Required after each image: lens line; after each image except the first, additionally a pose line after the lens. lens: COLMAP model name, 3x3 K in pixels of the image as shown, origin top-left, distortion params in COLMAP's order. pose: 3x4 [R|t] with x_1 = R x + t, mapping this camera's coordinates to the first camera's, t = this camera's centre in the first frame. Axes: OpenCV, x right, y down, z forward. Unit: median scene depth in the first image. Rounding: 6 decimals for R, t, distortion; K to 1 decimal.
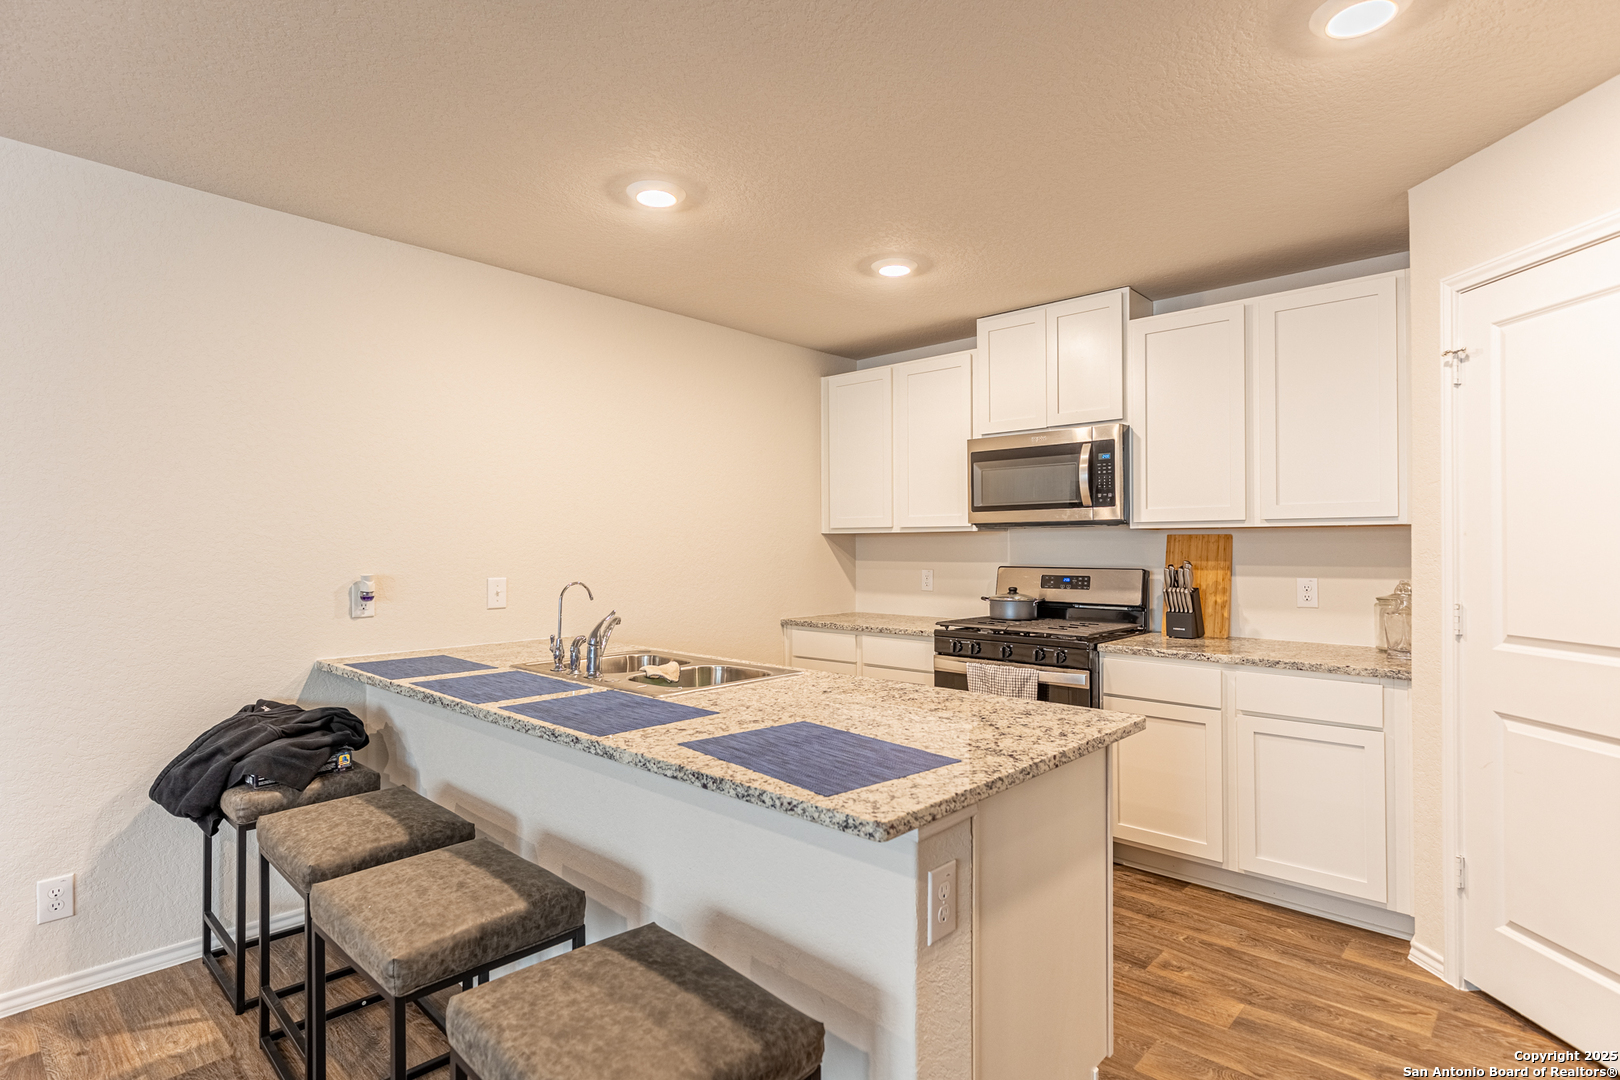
lens RADIAL K [[822.3, 0, 831.2], [0, 822.3, 513.6], [0, 0, 1]] dist [0.008570, 0.001742]
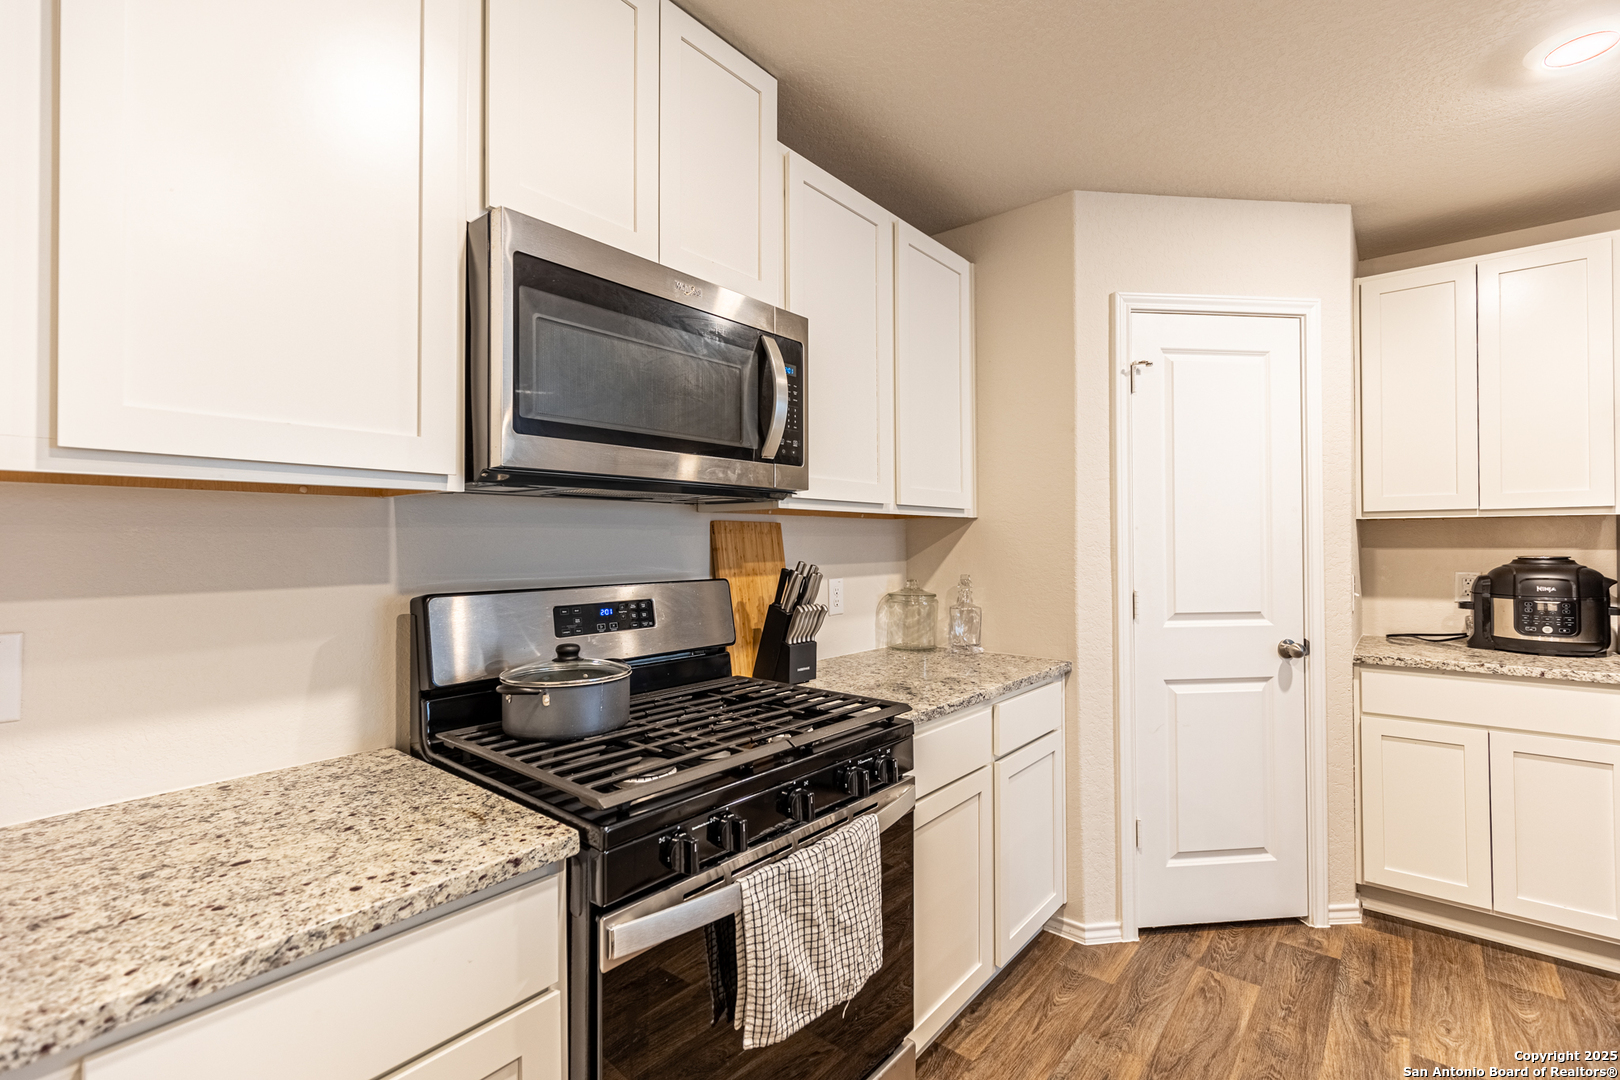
lens RADIAL K [[730.9, 0, 814.9], [0, 730.9, 538.1], [0, 0, 1]] dist [0.010140, 0.000075]
pose [[-0.028228, 0.009864, 0.999553, -0.141559], [-0.034637, 0.999341, -0.010840, 0.043624], [-0.999001, -0.034927, -0.027867, 0.988871]]
